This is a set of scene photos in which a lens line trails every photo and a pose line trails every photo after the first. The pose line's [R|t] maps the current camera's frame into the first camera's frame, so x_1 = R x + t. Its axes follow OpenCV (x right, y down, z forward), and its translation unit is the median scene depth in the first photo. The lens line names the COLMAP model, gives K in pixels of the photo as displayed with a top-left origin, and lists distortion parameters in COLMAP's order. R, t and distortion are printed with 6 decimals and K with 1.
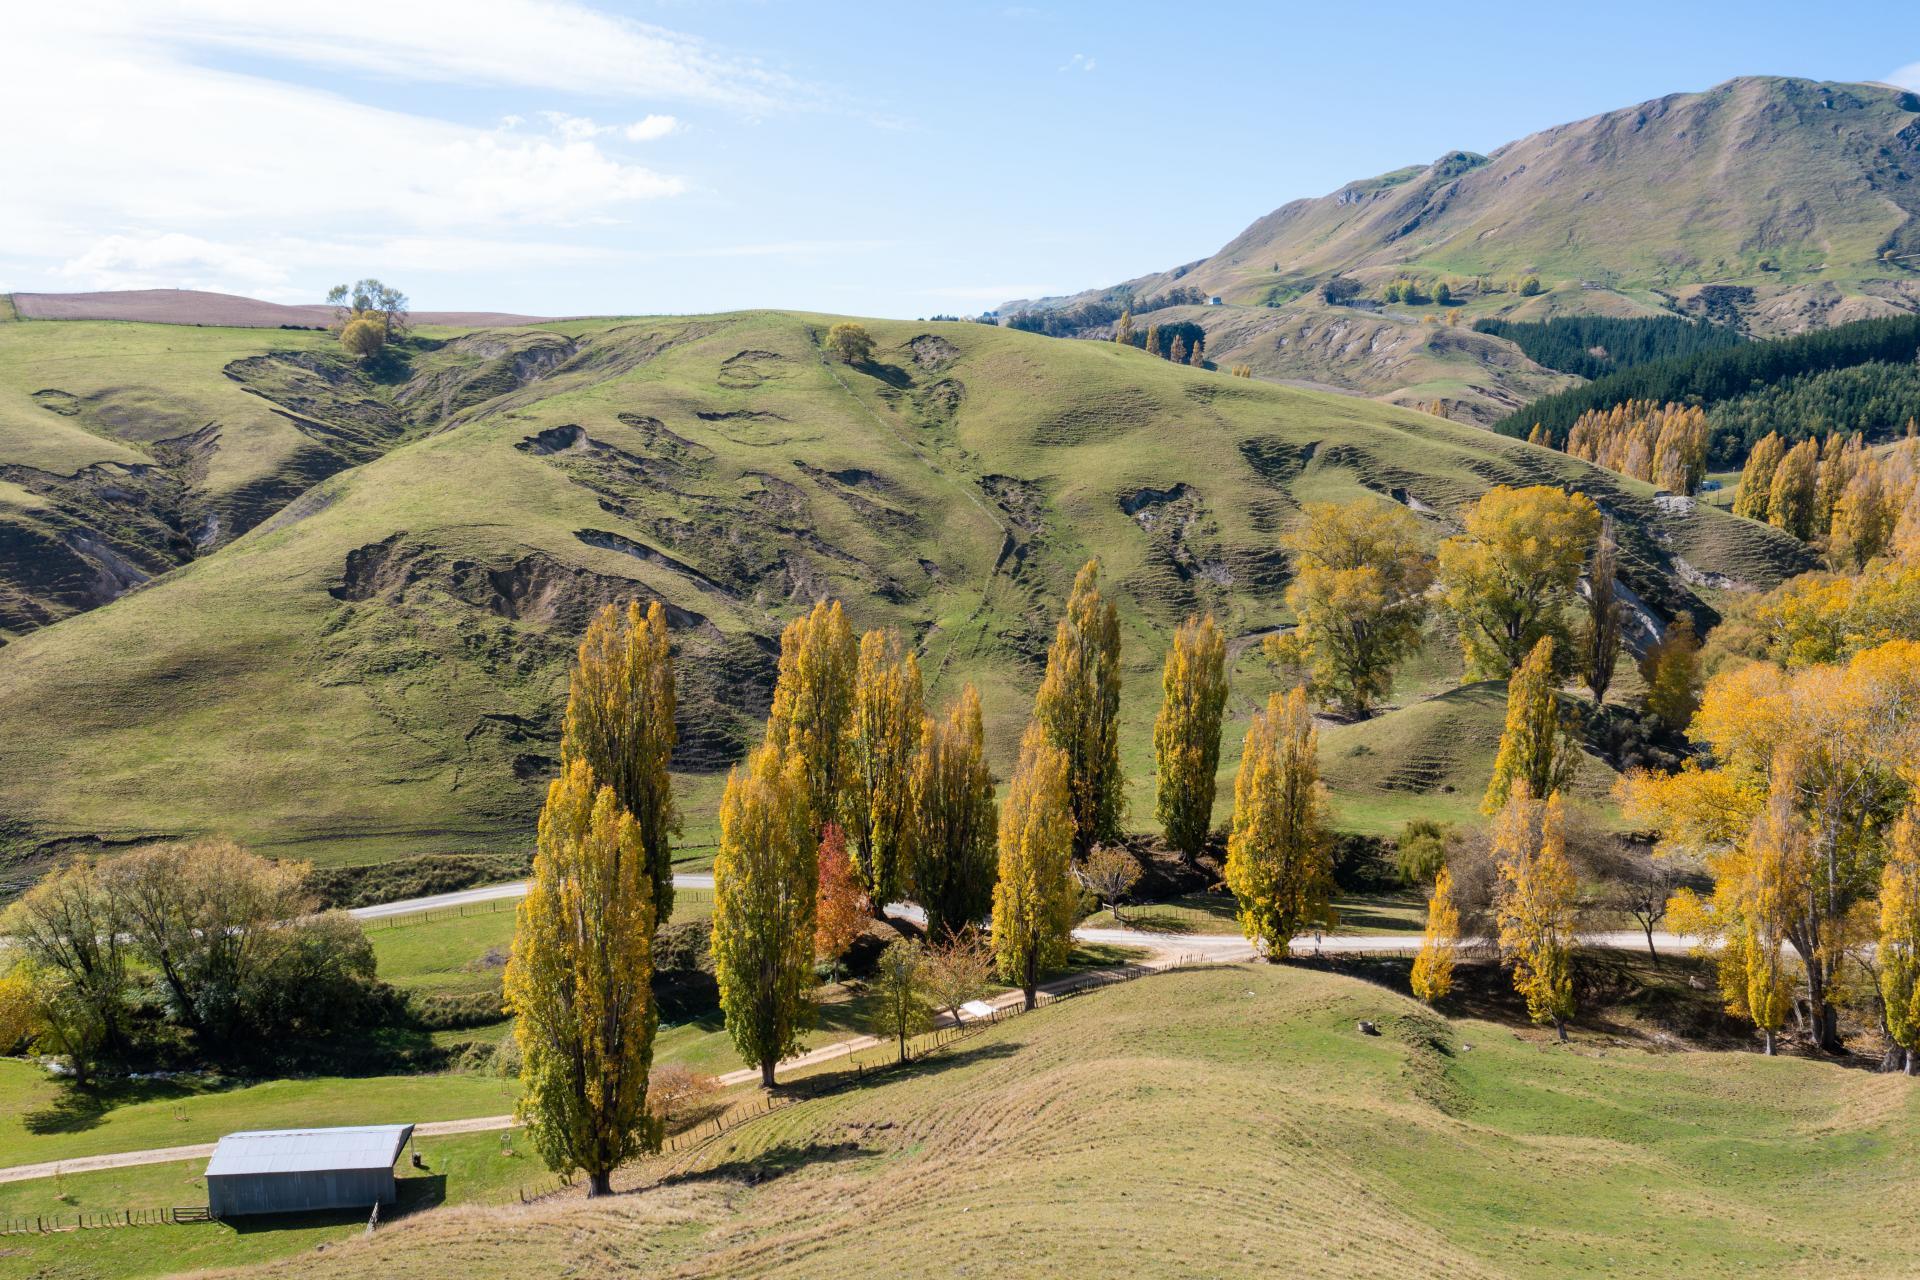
lens RADIAL K [[1518.1, 0, 962.2], [0, 1518.1, 652.7], [0, 0, 1]] dist [0.000843, 0.007169]
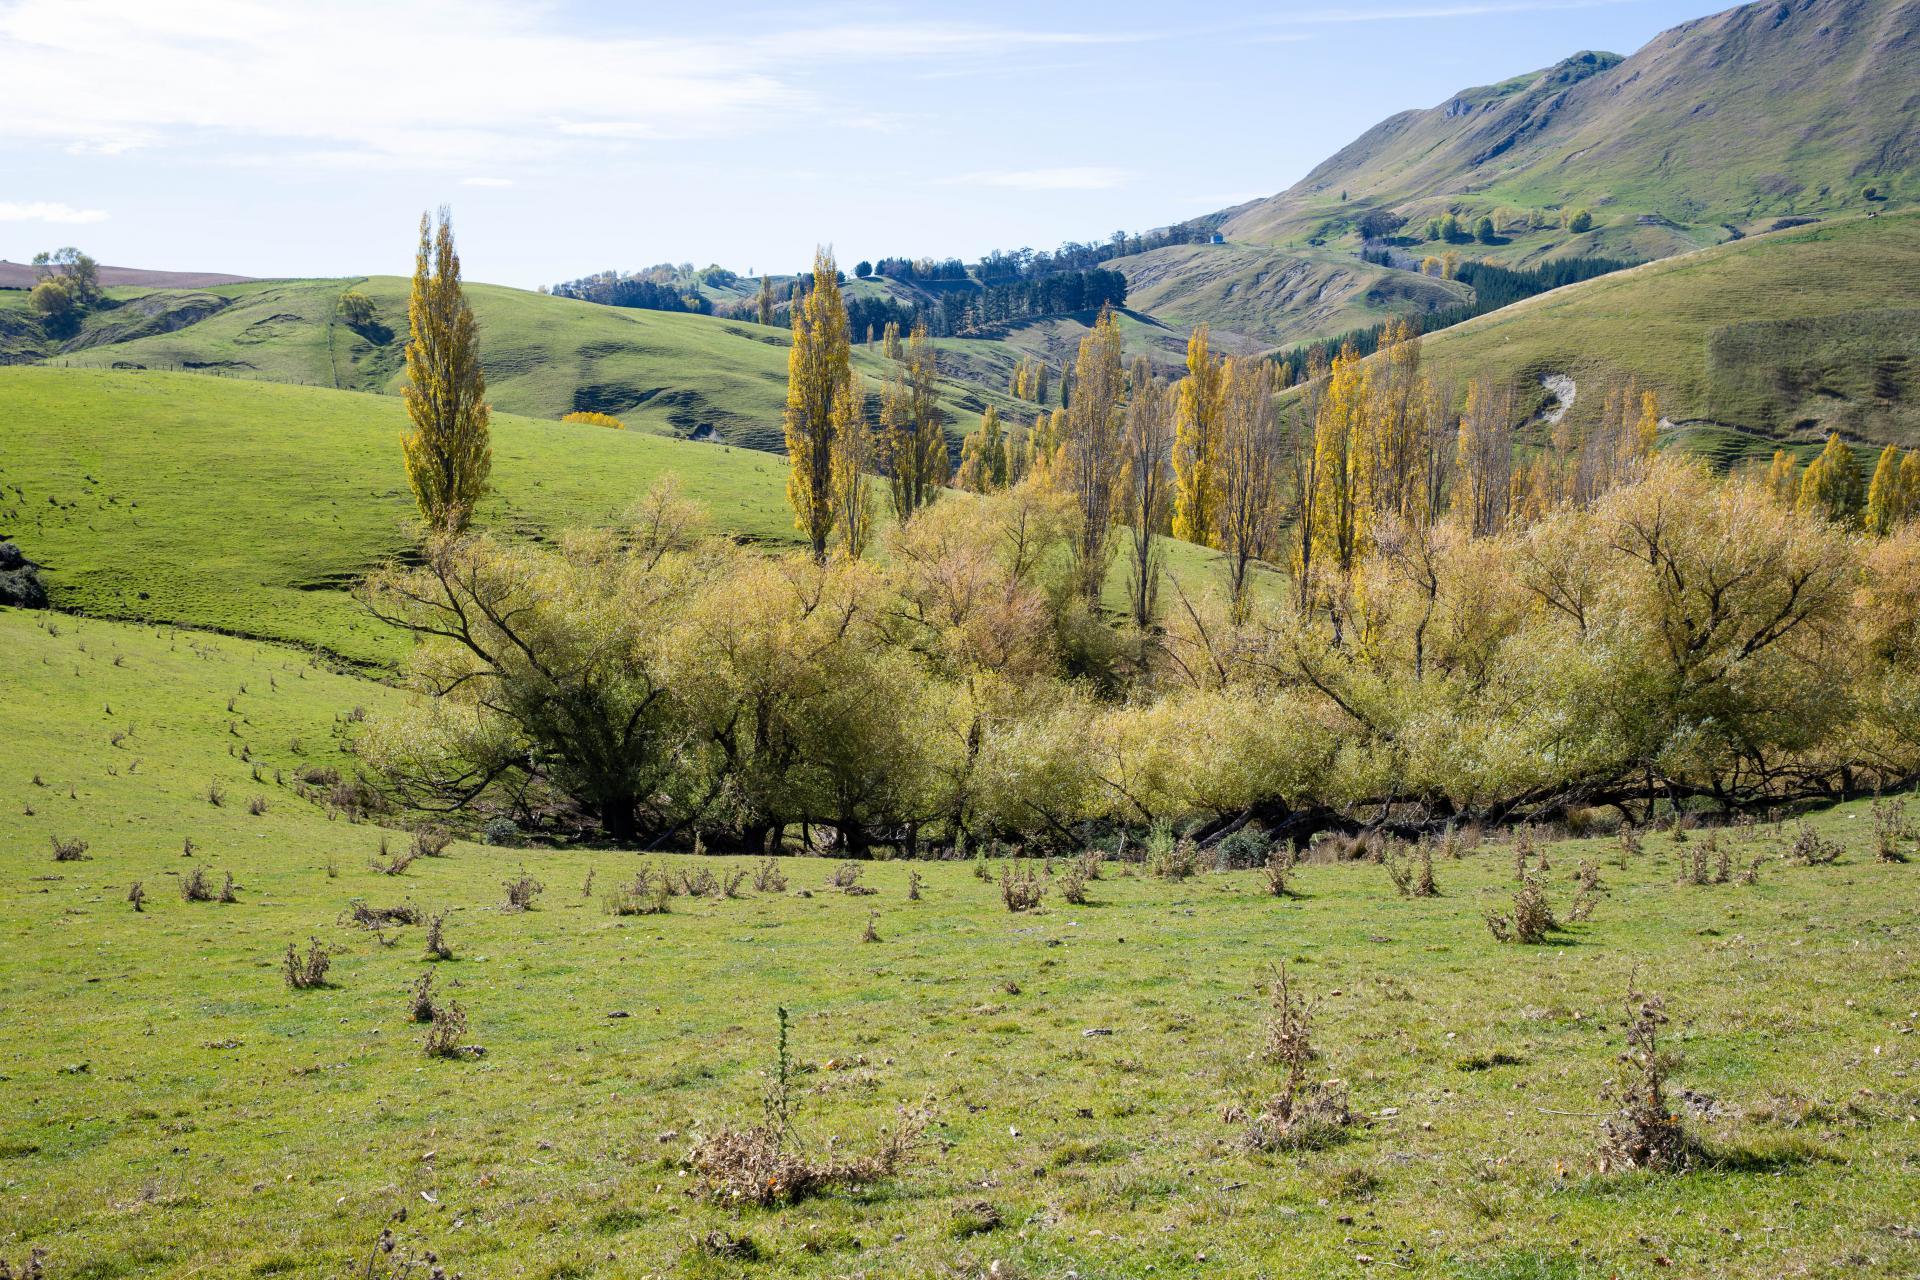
lens RADIAL K [[1990.2, 0, 962.0], [0, 1990.2, 663.2], [0, 0, 1]] dist [-0.002431, 0.128597]
pose [[0.994105, 0.019183, -0.106715, 0.816486], [-0.020232, 0.999757, -0.008751, 0.128930], [0.106521, 0.010858, 0.994251, -0.801175]]
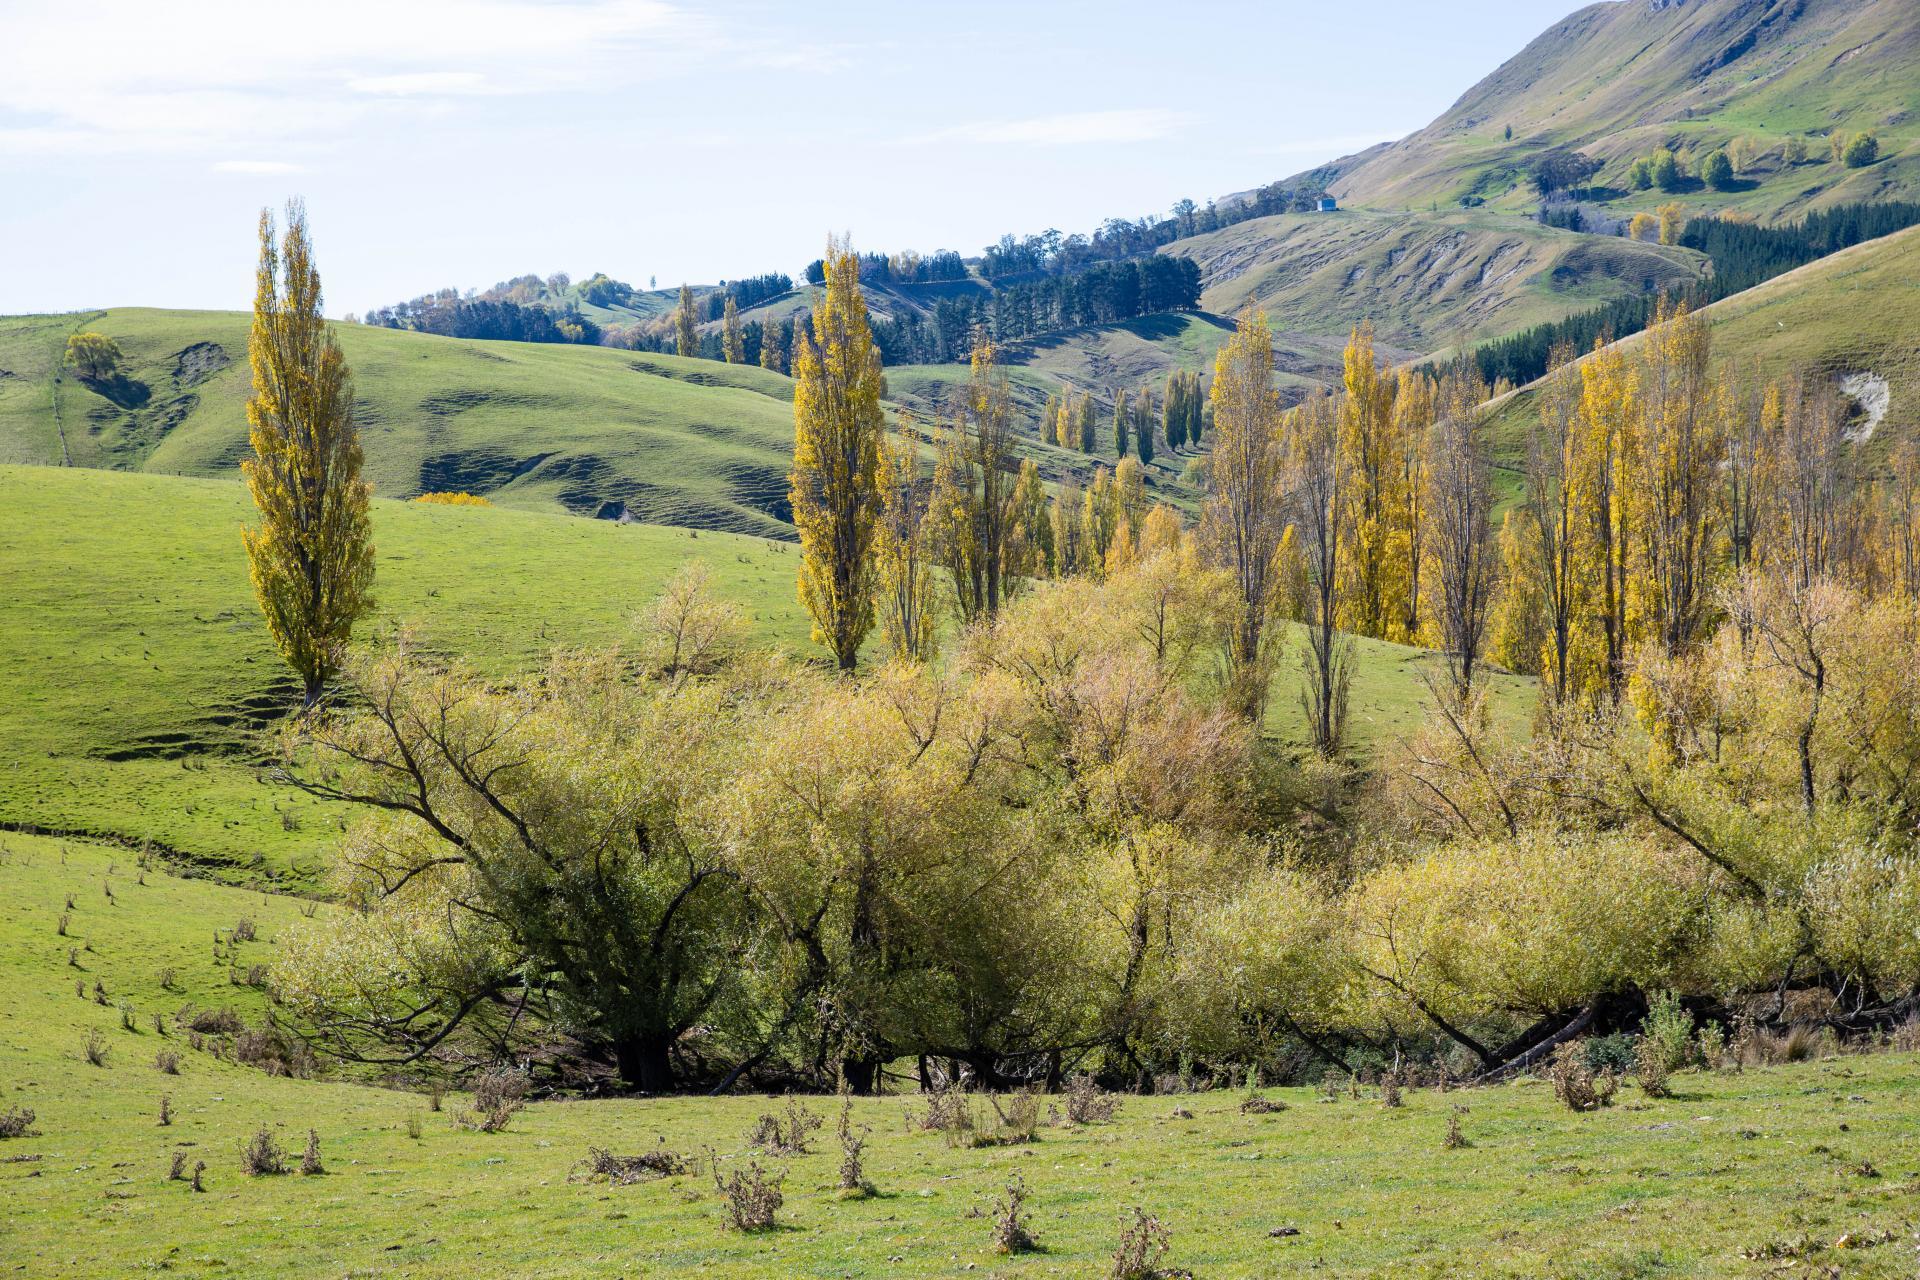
lens RADIAL K [[2897.2, 0, 965.3], [0, 2897.2, 683.4], [0, 0, 1]] dist [0.129920, 0.122608]
pose [[0.993505, -0.030444, -0.109638, 0.801681], [0.023821, 0.997840, -0.061218, 0.130652], [0.111265, 0.058208, 0.992085, -0.807728]]
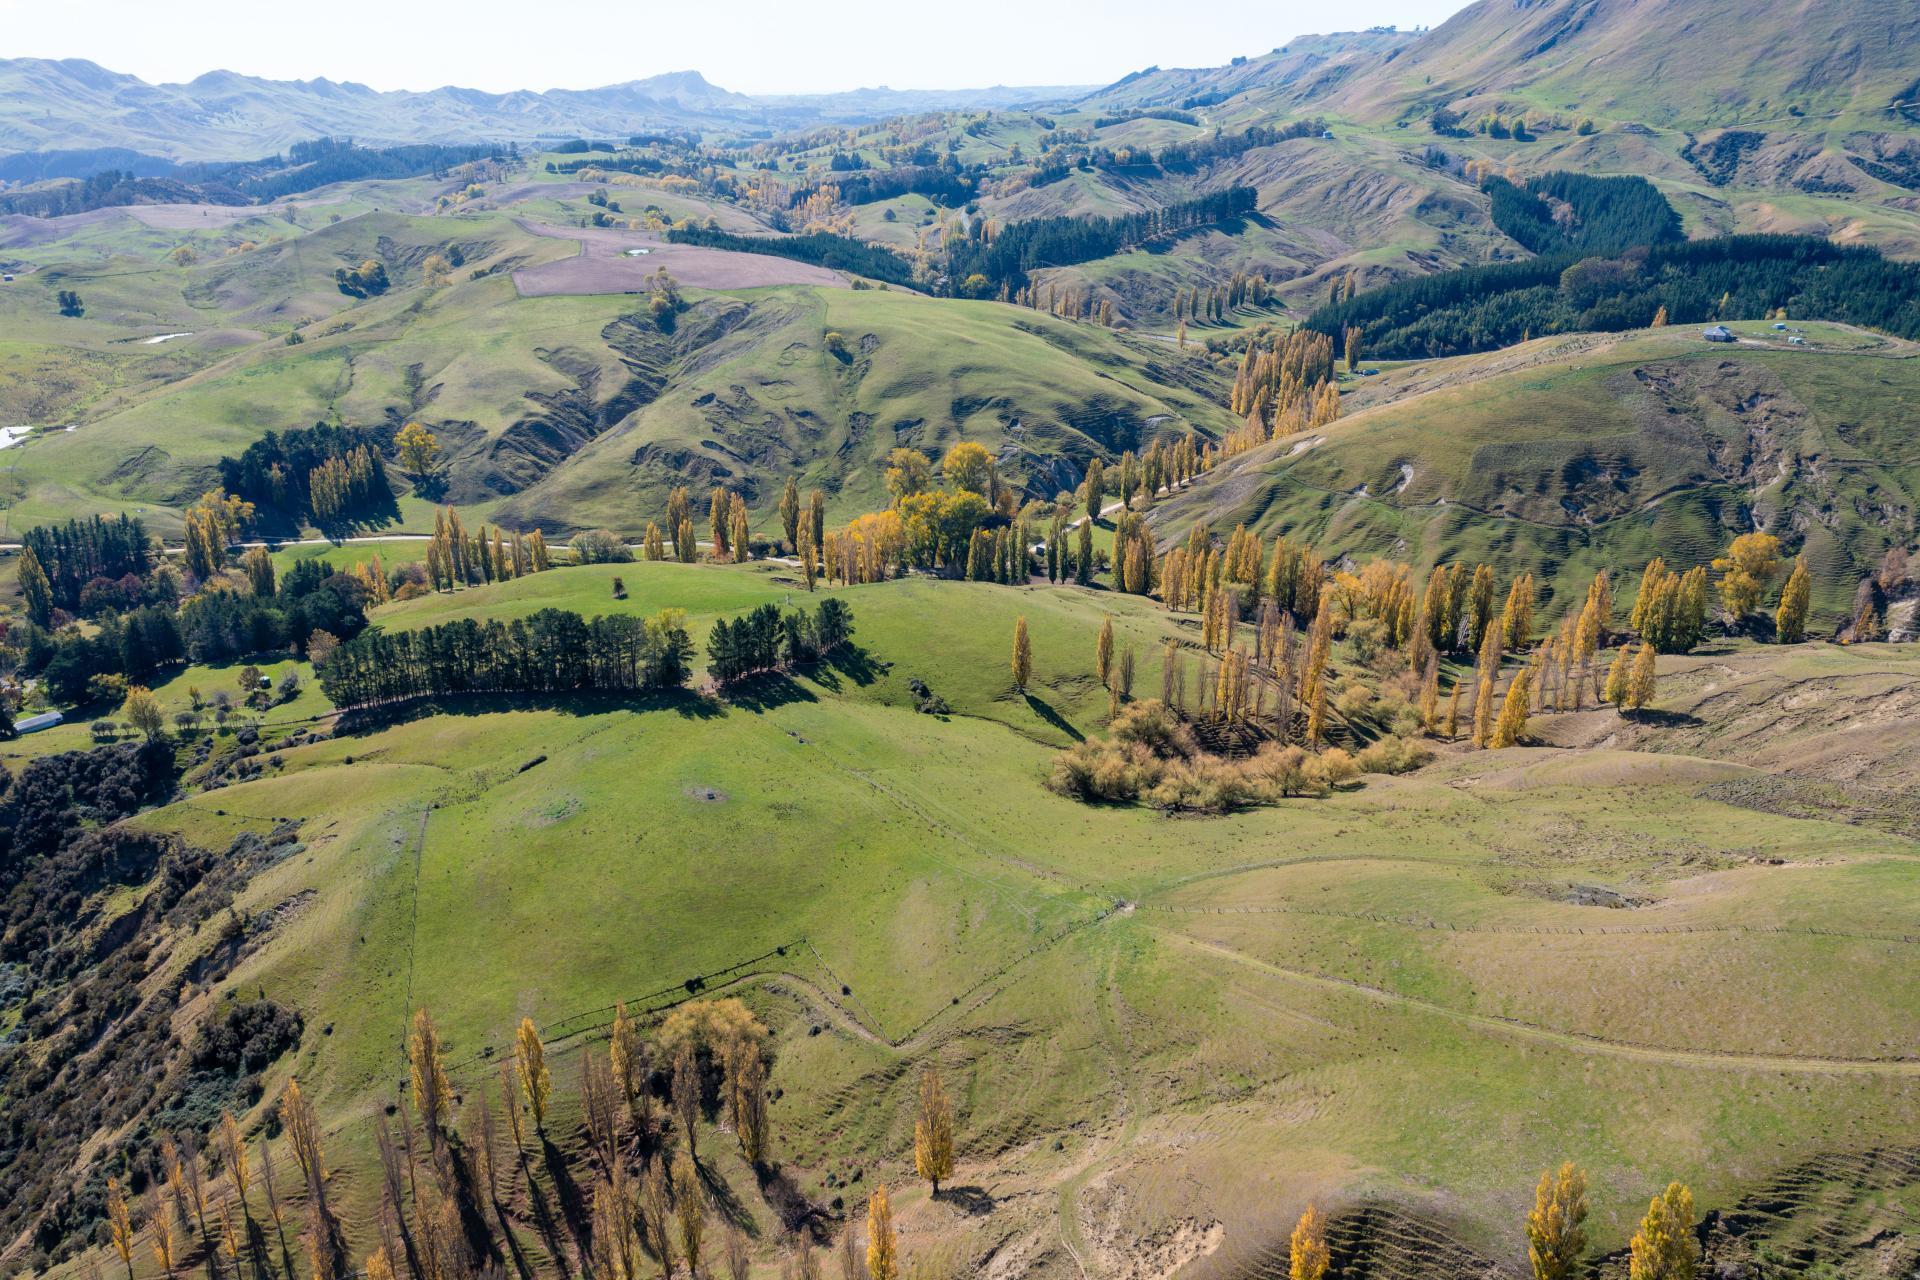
lens RADIAL K [[1523.6, 0, 968.0], [0, 1523.6, 647.5], [0, 0, 1]] dist [-0.006950, 0.012134]
pose [[0.975839, 0.069413, -0.207171, 0.921266], [-0.029528, 0.981392, 0.189733, -0.254921], [0.216486, -0.179031, 0.959730, -1.916372]]
